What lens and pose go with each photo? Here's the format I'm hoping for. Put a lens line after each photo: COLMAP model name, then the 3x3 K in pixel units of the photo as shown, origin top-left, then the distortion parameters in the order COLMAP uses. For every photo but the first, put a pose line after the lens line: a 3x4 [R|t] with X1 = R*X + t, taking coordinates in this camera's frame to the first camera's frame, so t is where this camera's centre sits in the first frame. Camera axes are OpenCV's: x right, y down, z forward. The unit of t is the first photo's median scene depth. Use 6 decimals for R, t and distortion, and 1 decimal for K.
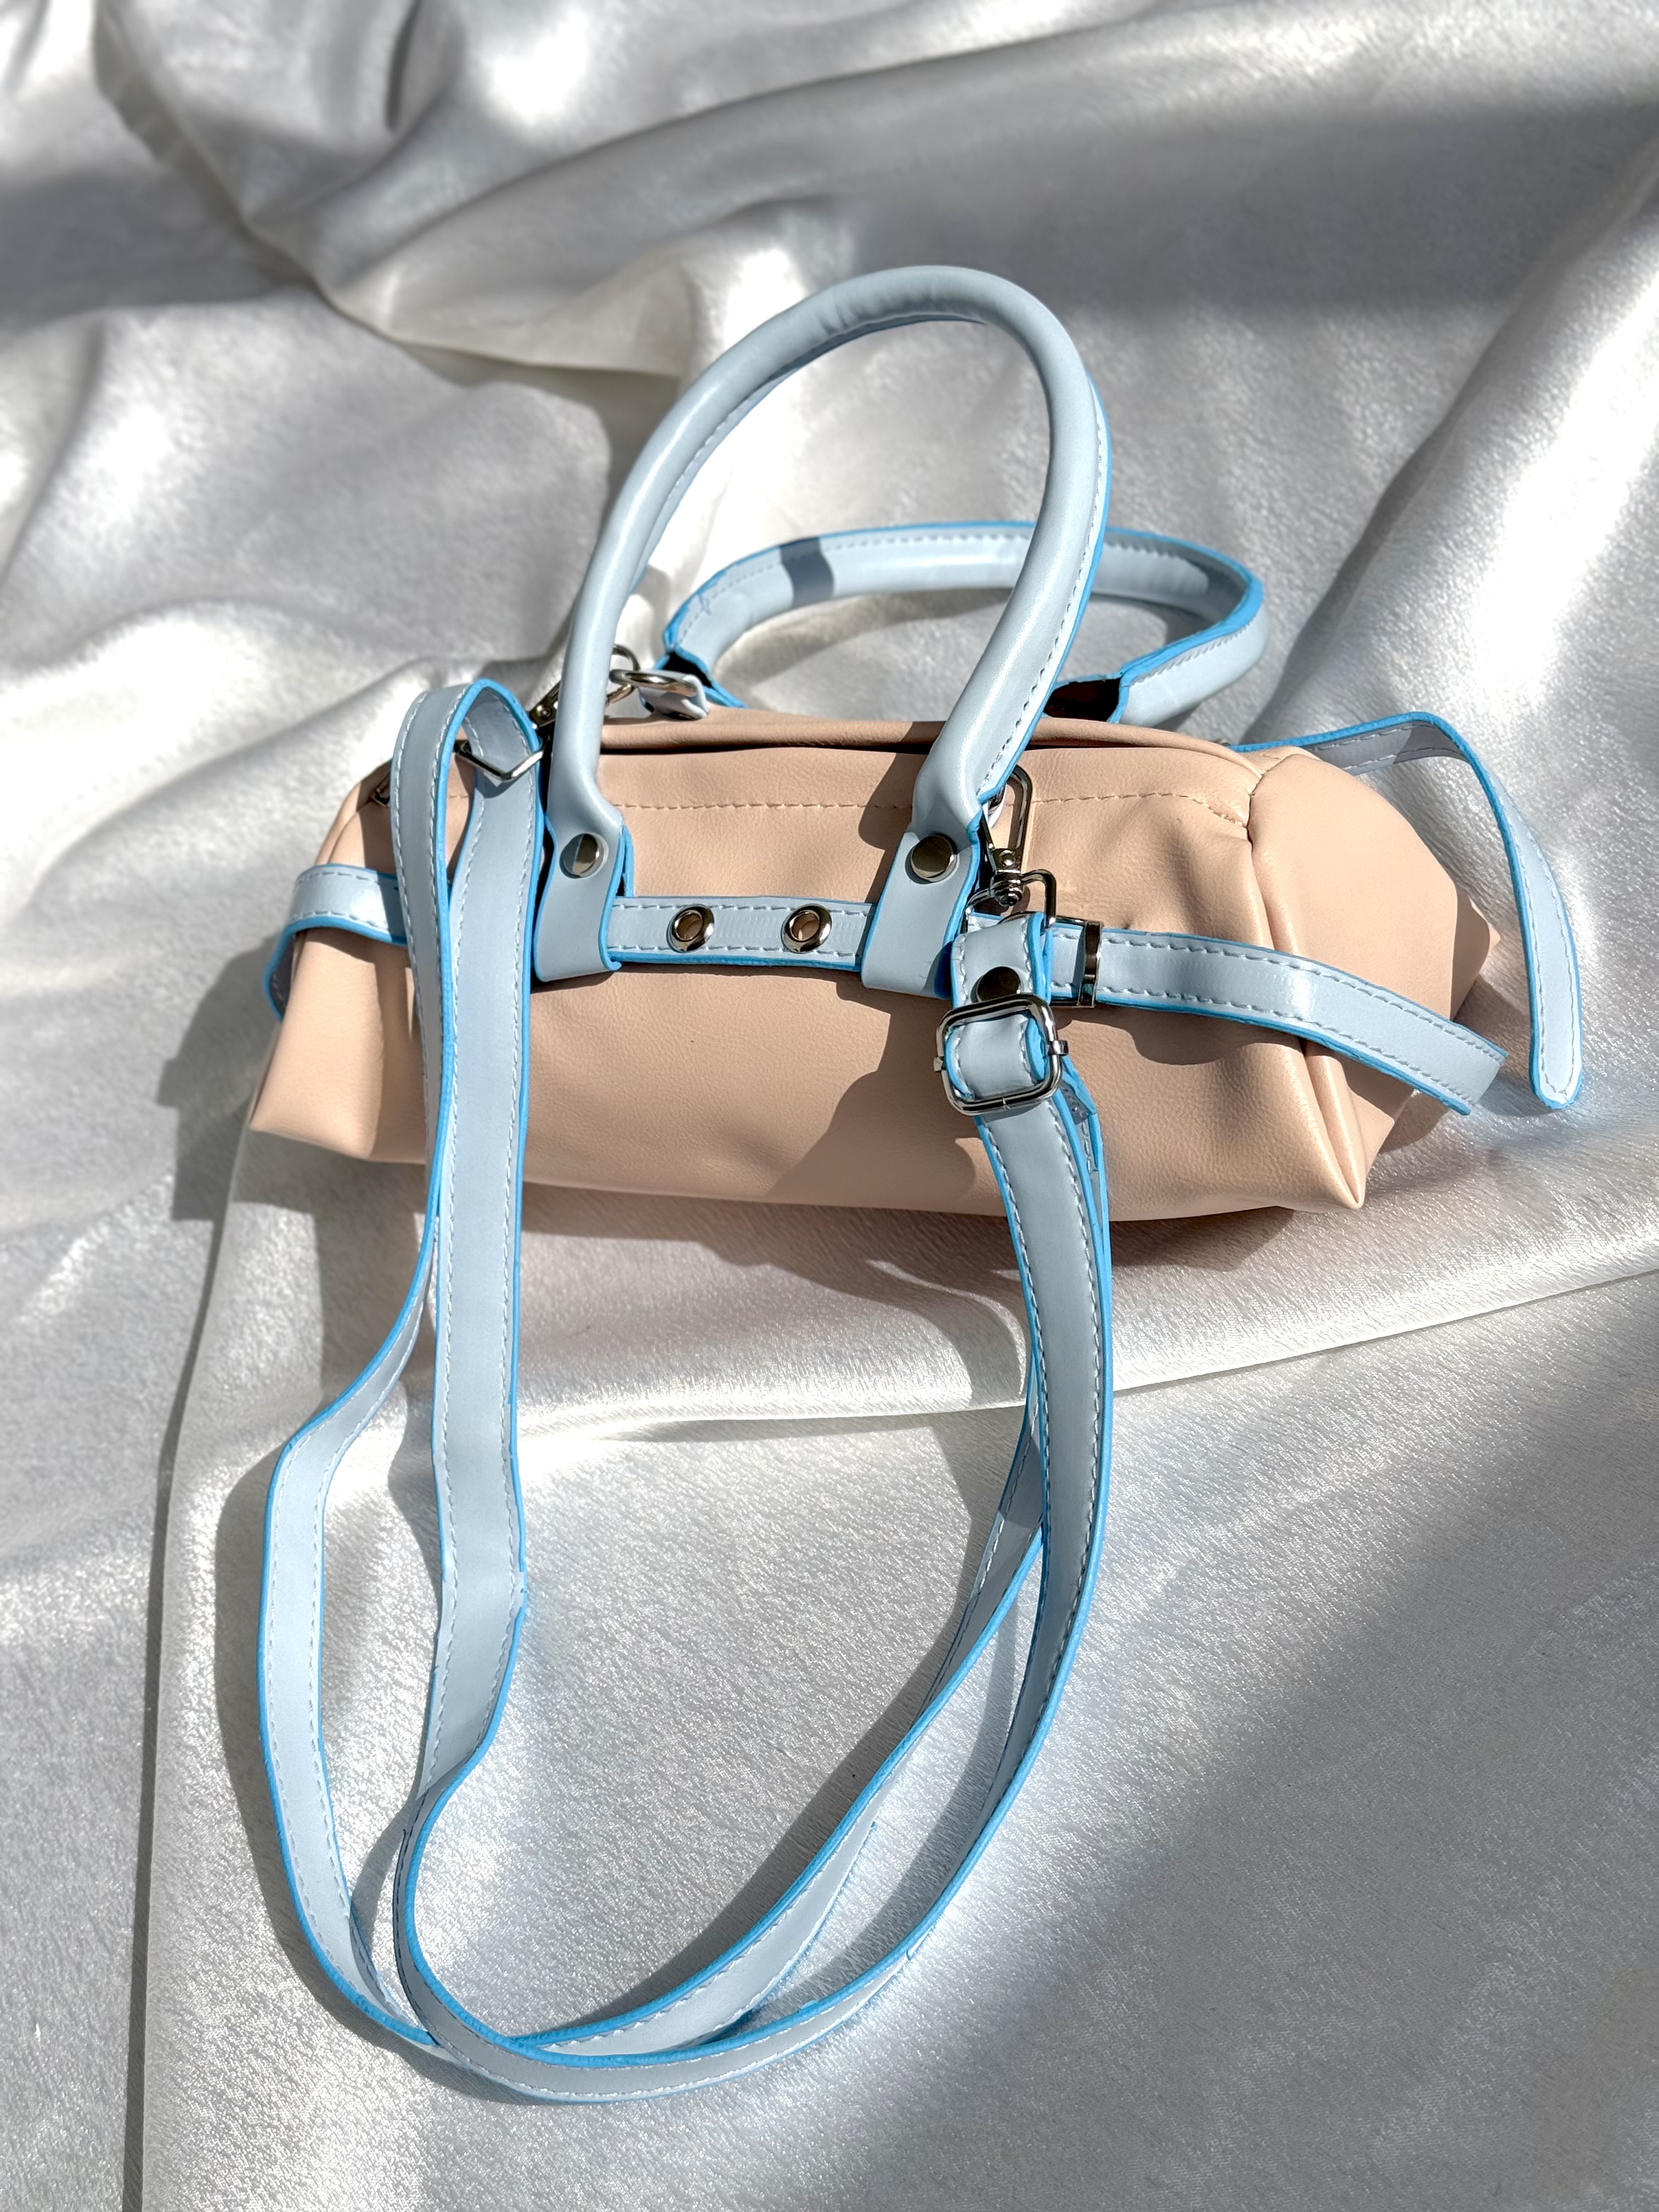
lens RADIAL K [[2968.1, 0, 813.3], [0, 2968.1, 1090.7], [0, 0, 1]] dist [0.096742, 0.000000]
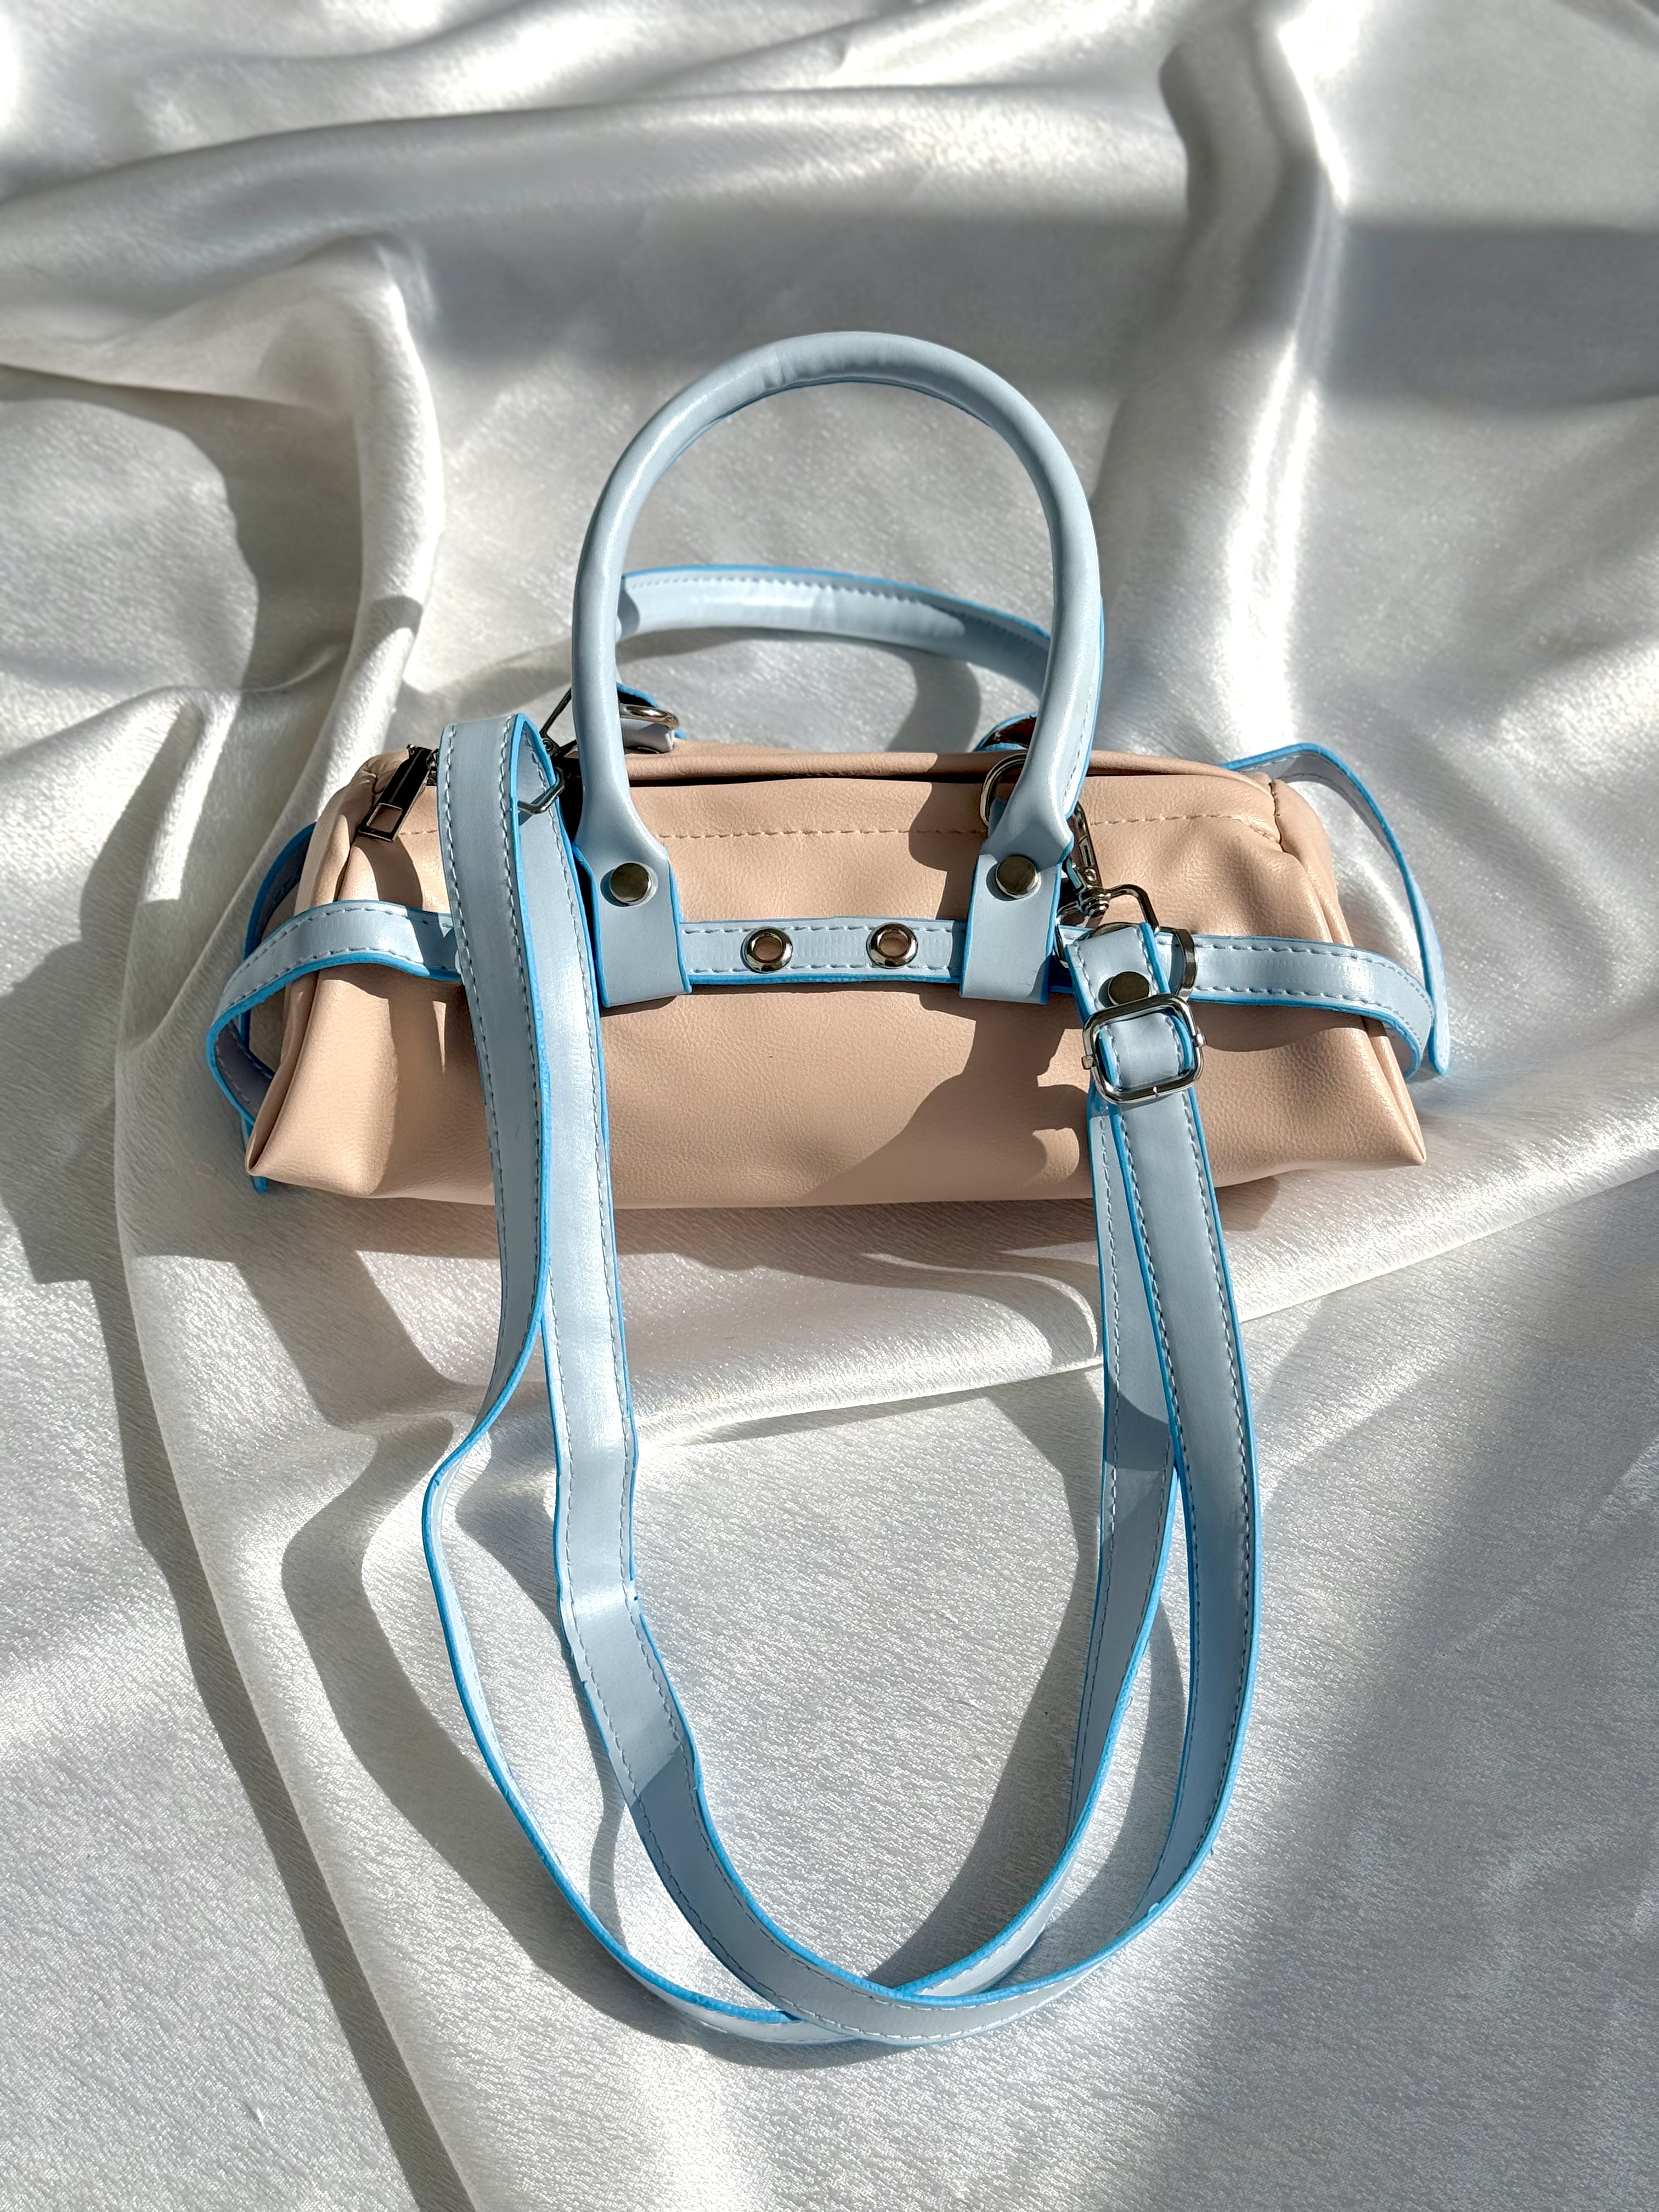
lens RADIAL K [[2968.1, 0, 817.6], [0, 2968.1, 1103.2], [0, 0, 1]] dist [0.096742, 0.000000]
pose [[0.888518, -0.058103, 0.455148, -0.507678], [0.060480, 0.998126, 0.009353, -0.008923], [-0.454838, 0.019217, 0.890367, 0.053276]]
